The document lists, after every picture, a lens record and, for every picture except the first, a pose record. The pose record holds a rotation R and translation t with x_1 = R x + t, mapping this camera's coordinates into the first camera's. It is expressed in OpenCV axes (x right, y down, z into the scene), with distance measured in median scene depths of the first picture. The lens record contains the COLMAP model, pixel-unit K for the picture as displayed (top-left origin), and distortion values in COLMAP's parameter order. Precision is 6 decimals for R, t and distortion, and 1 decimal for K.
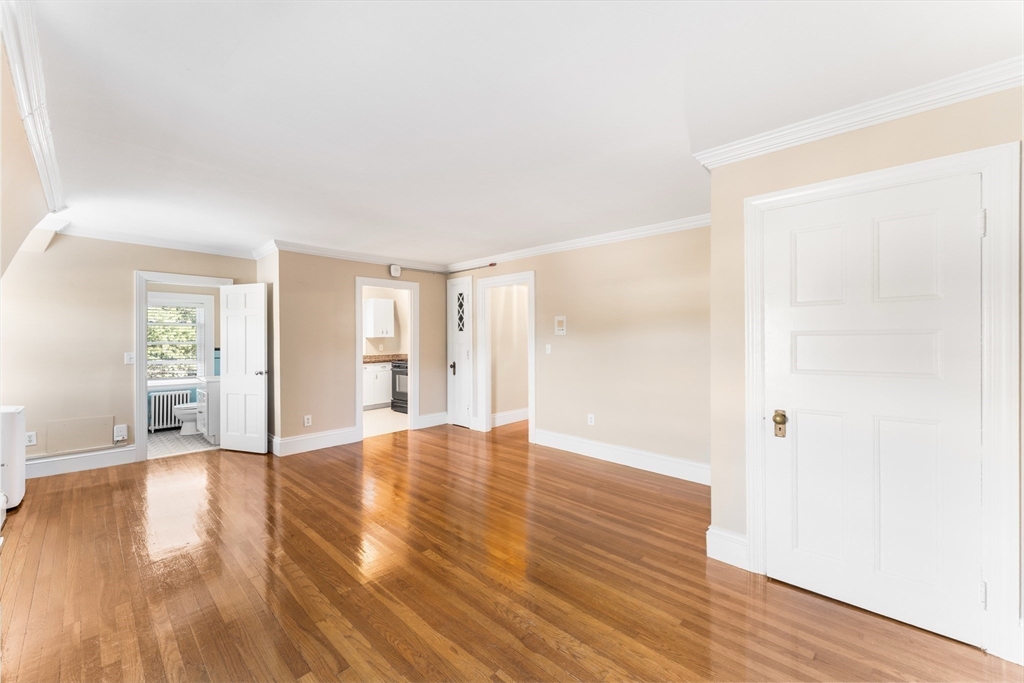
lens RADIAL K [[424.7, 0, 514.9], [0, 424.7, 338.7], [0, 0, 1]] dist [0.000256, -0.000628]
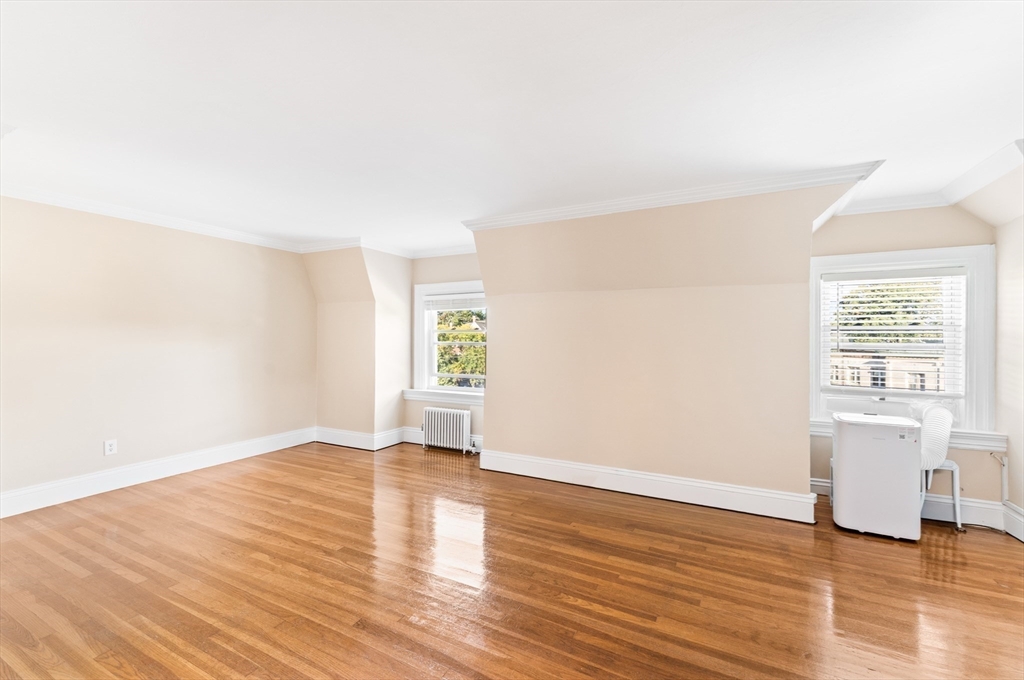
lens RADIAL K [[424.7, 0, 503.5], [0, 424.7, 338.5], [0, 0, 1]] dist [0.000256, -0.000628]
pose [[-0.961938, -0.002858, -0.273253, -0.164767], [-0.002376, 0.999995, -0.002095, 0.001013], [0.273258, -0.001366, -0.961940, 1.115024]]
